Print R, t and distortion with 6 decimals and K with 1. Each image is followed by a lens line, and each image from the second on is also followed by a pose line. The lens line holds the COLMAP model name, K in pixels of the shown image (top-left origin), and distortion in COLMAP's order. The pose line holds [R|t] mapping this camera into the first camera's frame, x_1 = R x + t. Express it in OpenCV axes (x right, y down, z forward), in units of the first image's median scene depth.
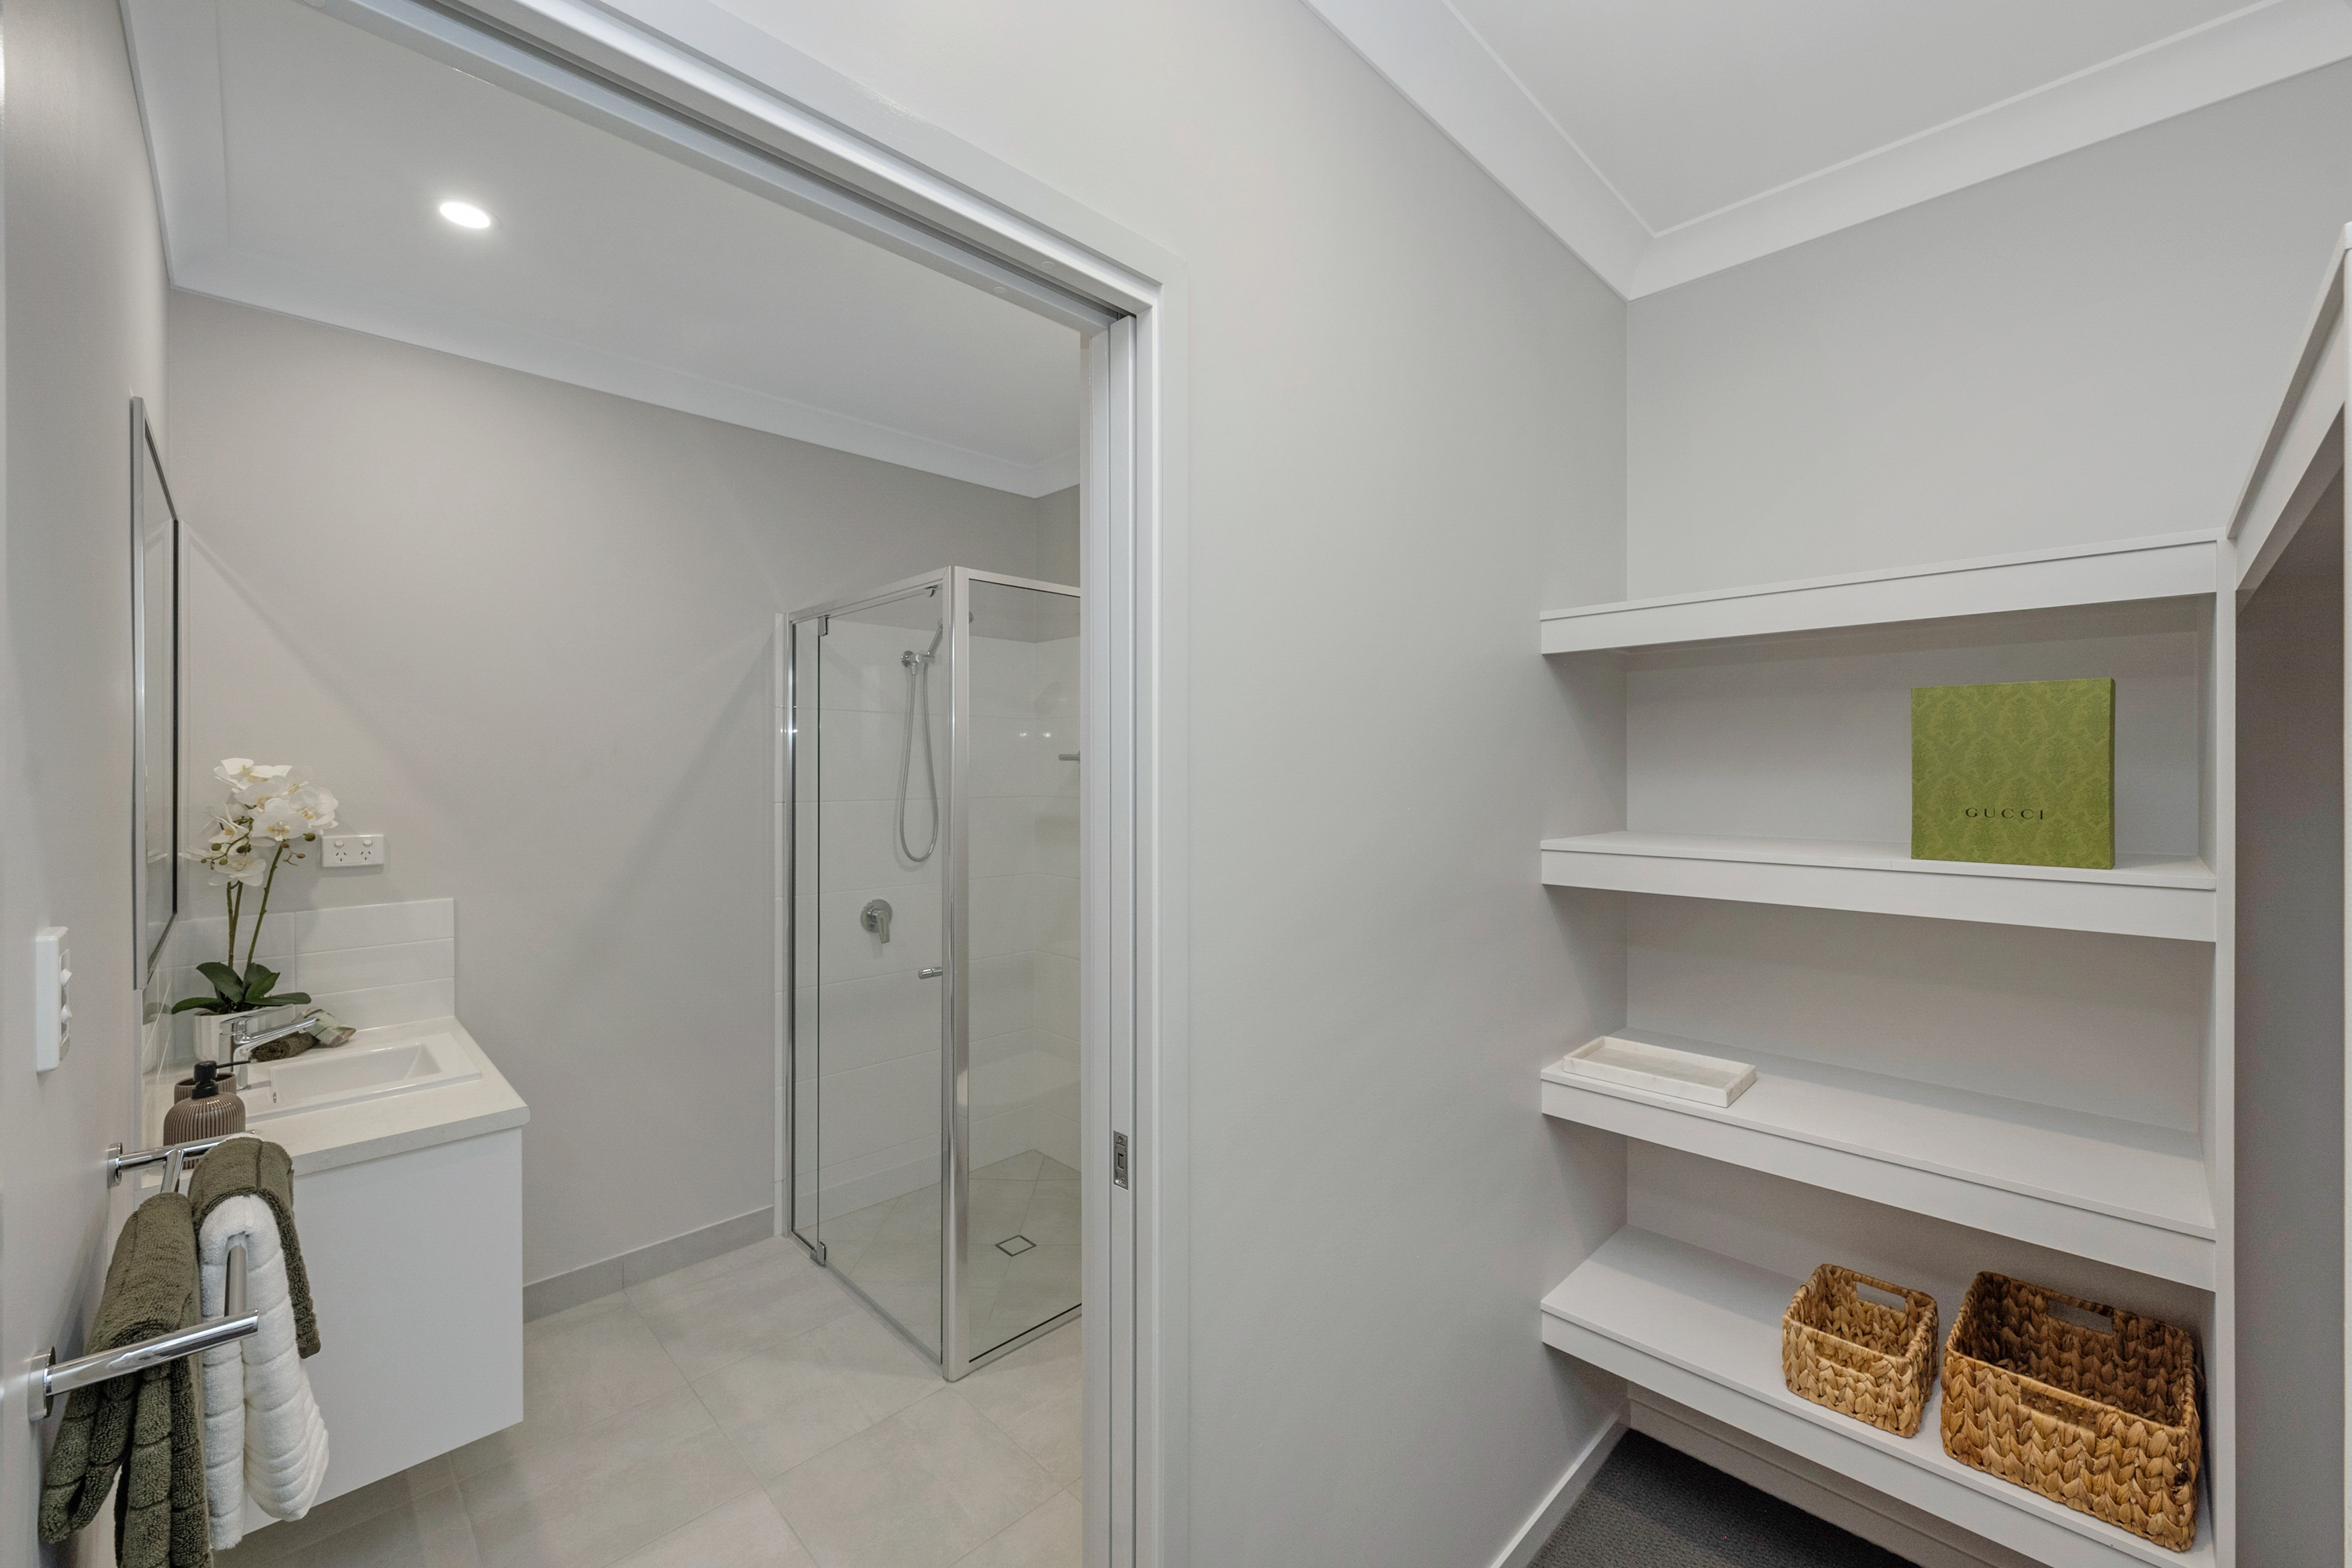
lens RADIAL K [[941.0, 0, 1180.4], [0, 941.0, 762.7], [0, 0, 1]] dist [0.002551, 0.000177]
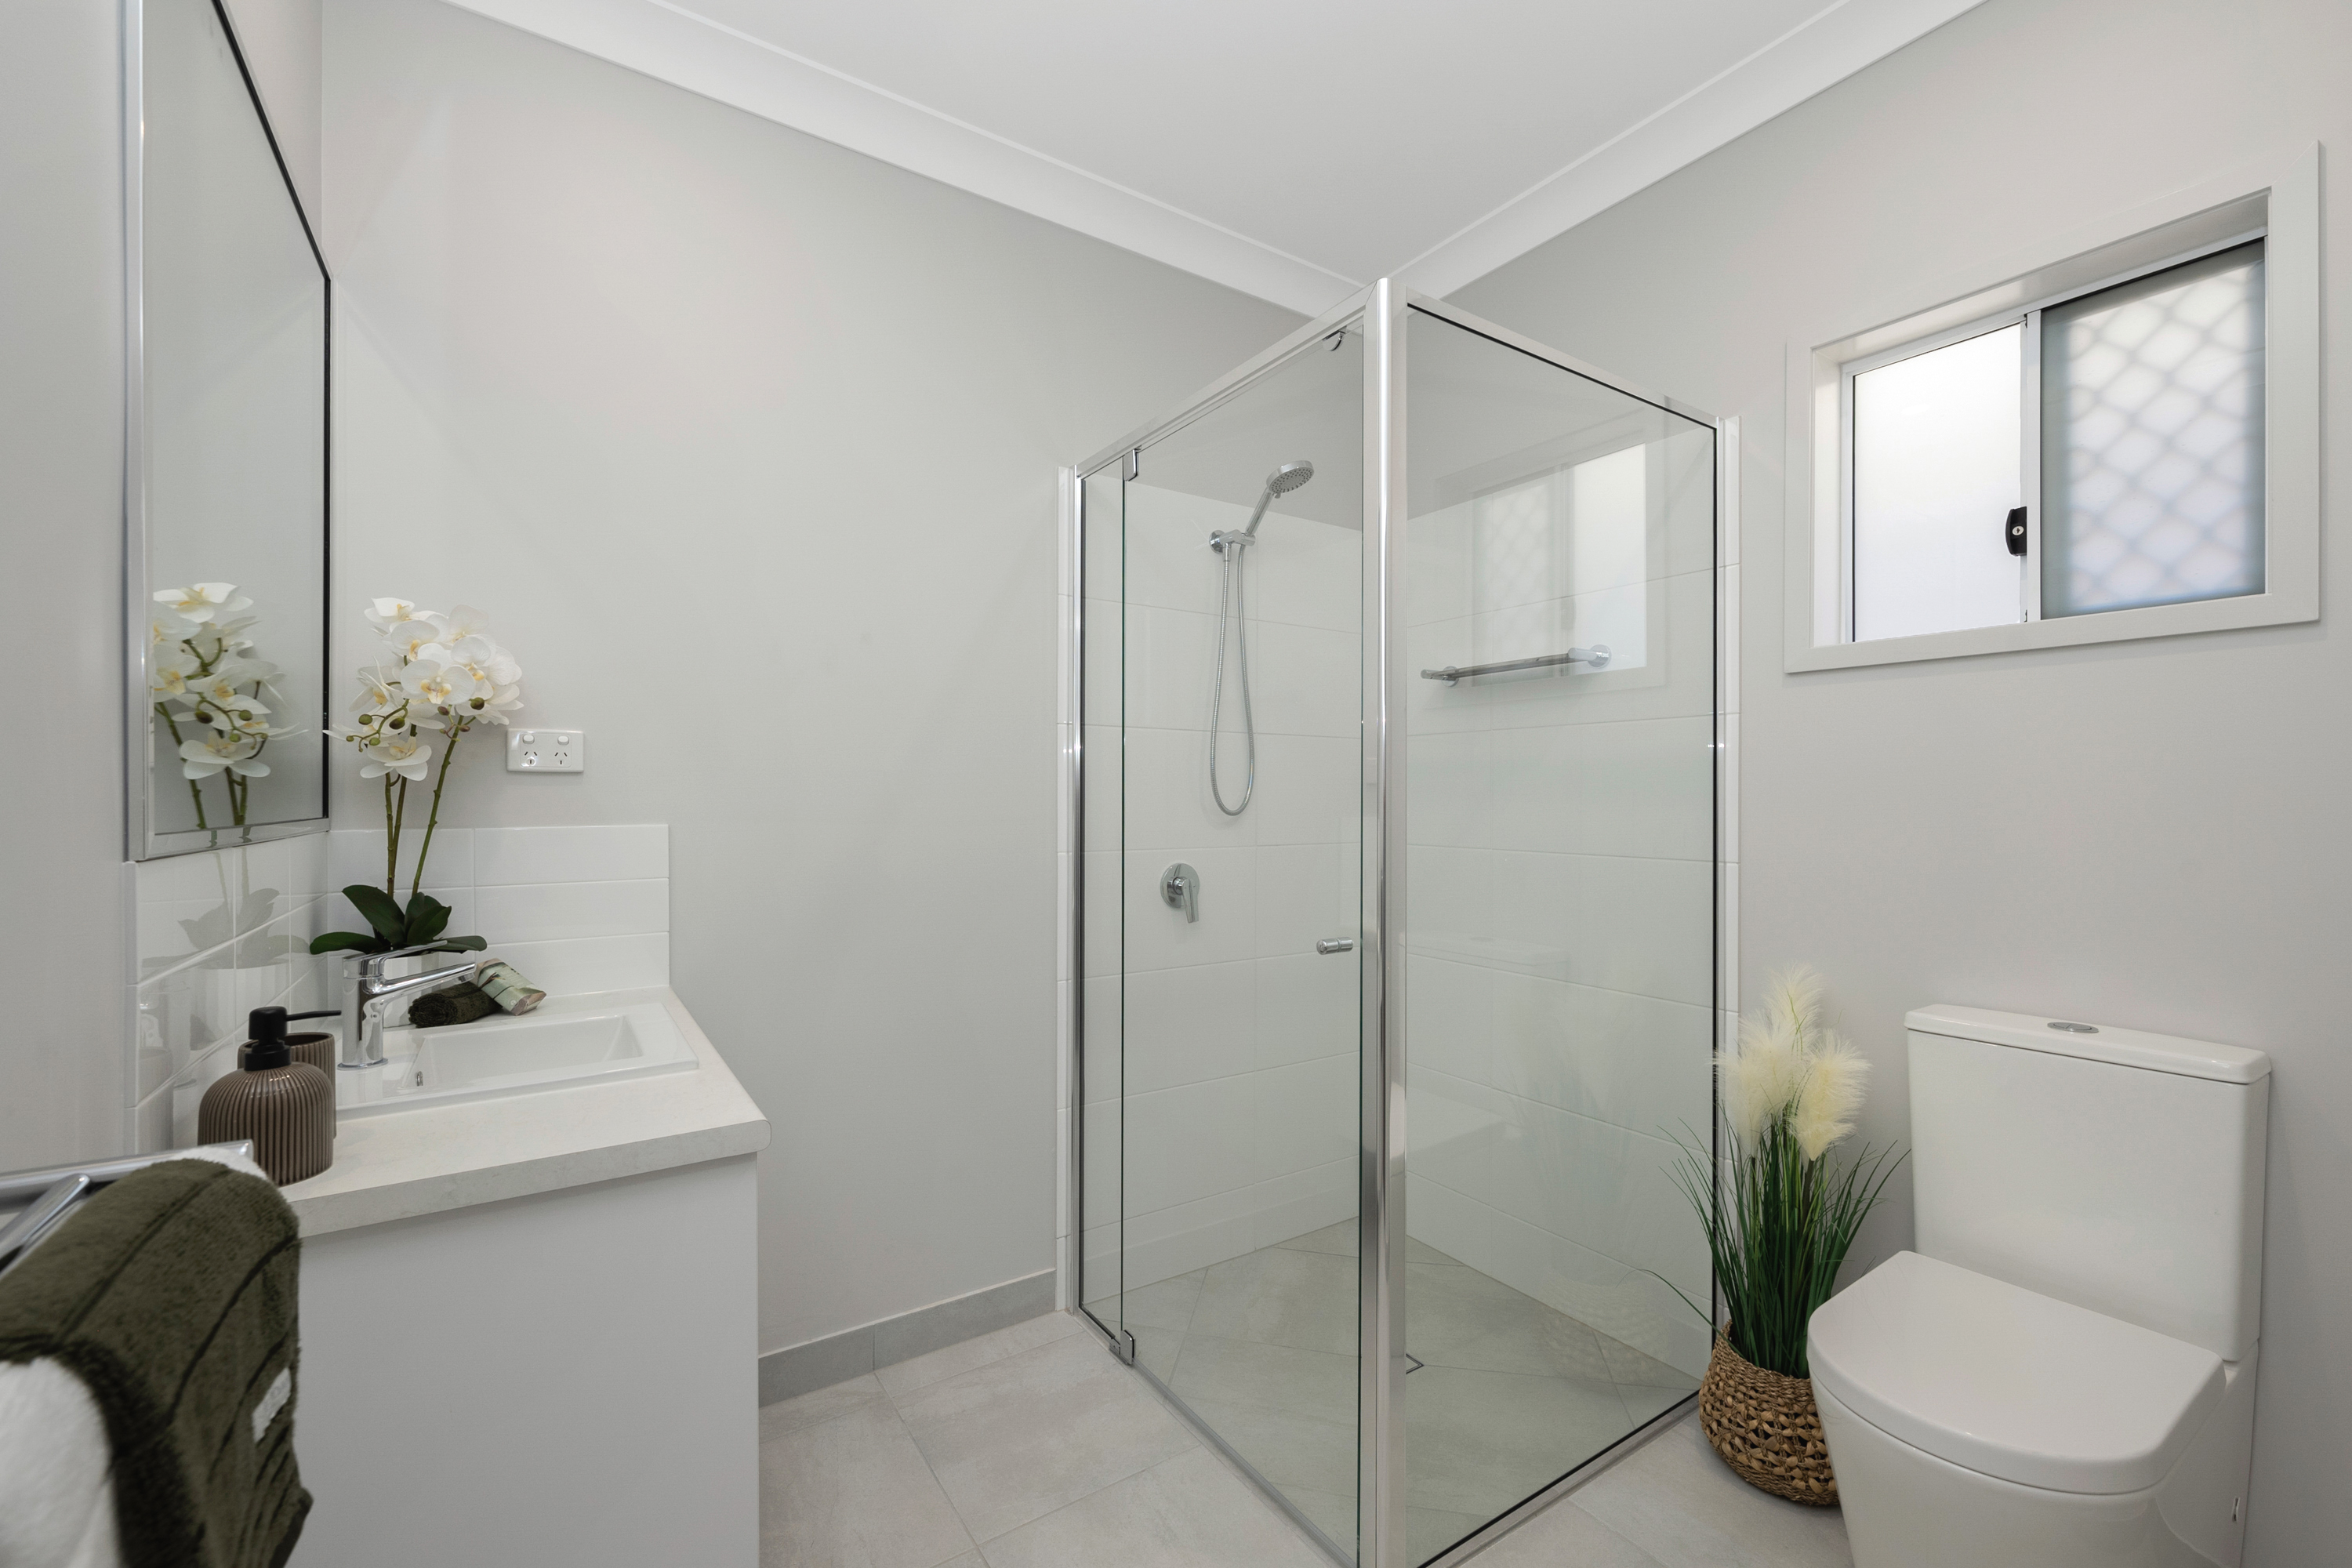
lens RADIAL K [[941.0, 0, 1162.5], [0, 941.0, 801.7], [0, 0, 1]] dist [0.002551, 0.000177]
pose [[0.981782, 0.002457, -0.189993, -0.281589], [-0.002232, 0.999997, 0.001397, 0.137297], [0.189996, -0.000947, 0.981784, 0.390936]]
